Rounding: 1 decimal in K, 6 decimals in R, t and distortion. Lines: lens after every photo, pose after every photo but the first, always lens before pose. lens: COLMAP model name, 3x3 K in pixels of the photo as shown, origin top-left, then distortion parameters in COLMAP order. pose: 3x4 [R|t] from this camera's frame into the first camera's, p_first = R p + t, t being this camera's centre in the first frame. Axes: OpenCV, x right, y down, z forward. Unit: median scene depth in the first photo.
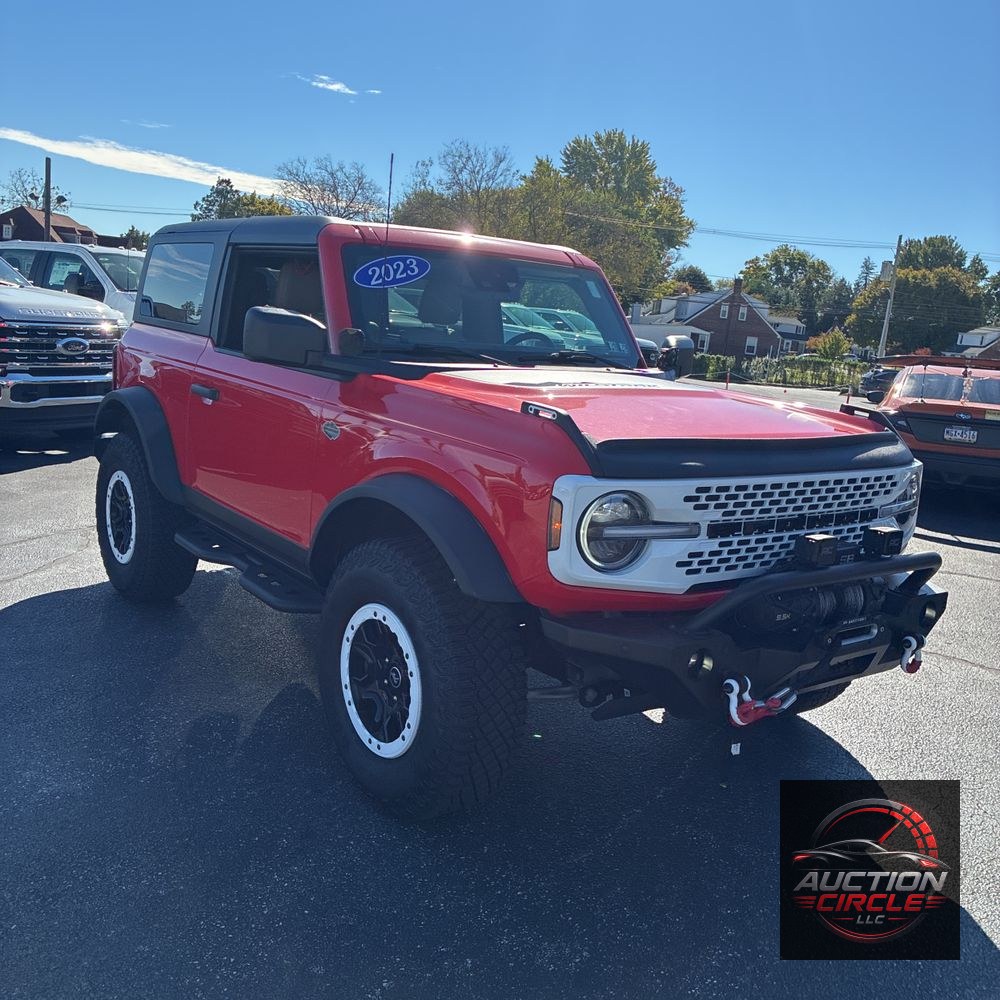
lens RADIAL K [[1011.3, 0, 519.3], [0, 1011.3, 520.3], [0, 0, 1]] dist [0.016035, -0.002214]
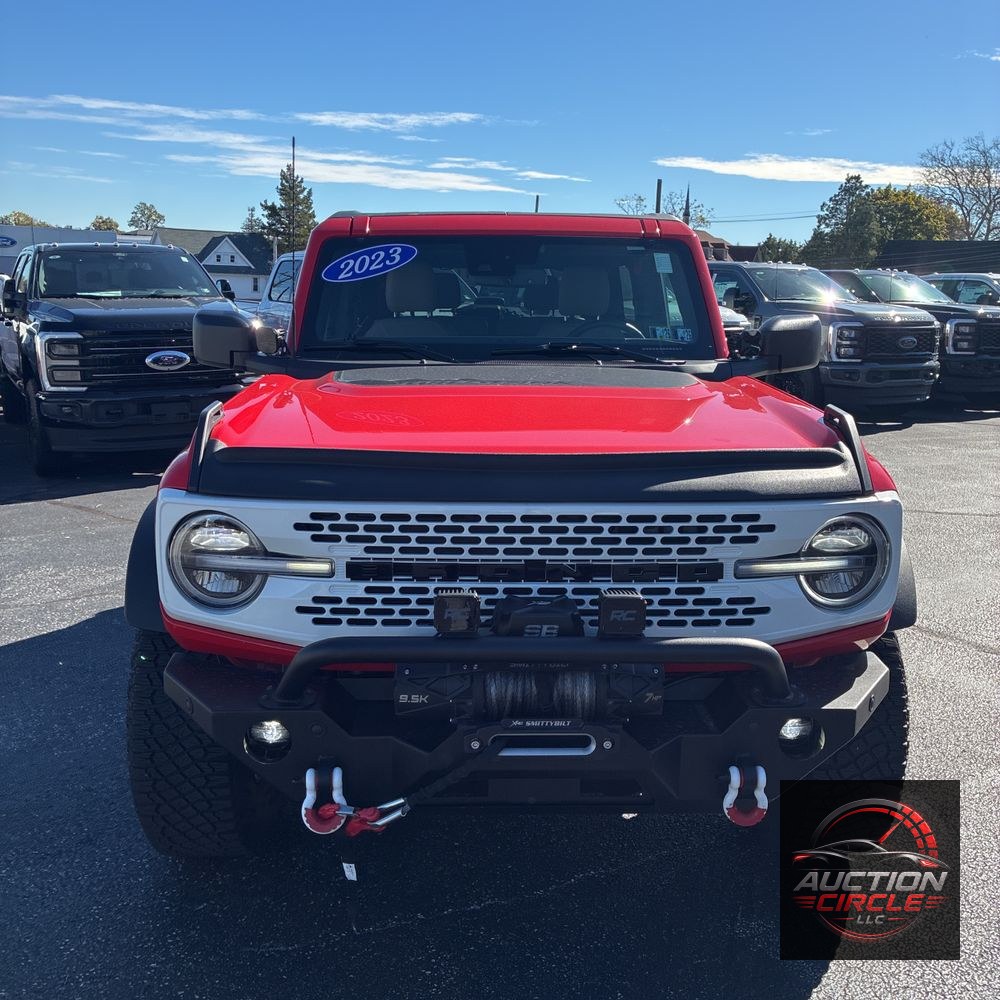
lens RADIAL K [[1011.3, 0, 519.3], [0, 1011.3, 520.3], [0, 0, 1]] dist [0.016035, -0.002214]
pose [[0.803101, 0.064118, -0.592383, 0.549384], [-0.065467, 0.997669, 0.019230, -0.037543], [0.592235, 0.023338, 0.805427, 0.340736]]
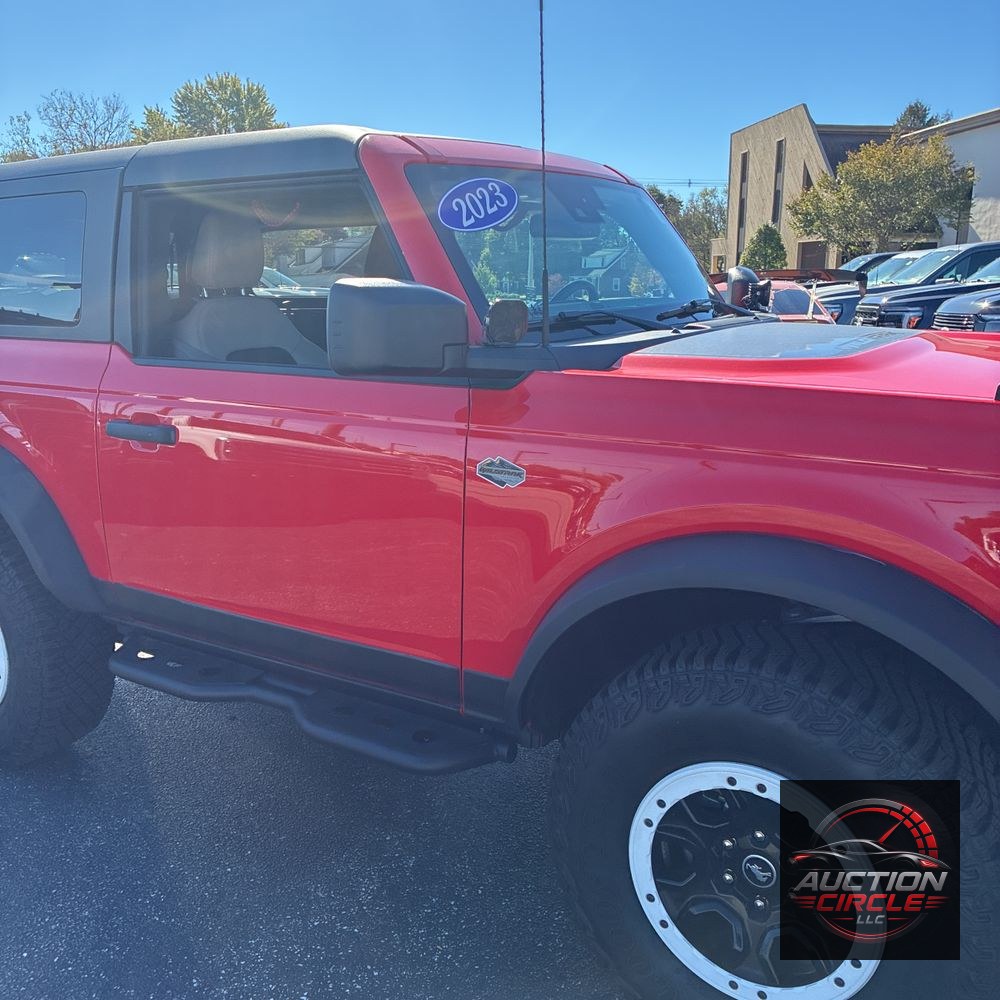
lens RADIAL K [[1003.4, 0, 499.8], [0, 1003.4, 506.5], [0, 0, 1]] dist [0.014358, -0.008523]
pose [[0.938014, -0.171331, 0.301289, -0.334364], [0.159685, 0.985152, 0.063062, -0.097146], [-0.307620, -0.011042, 0.951445, 0.397498]]
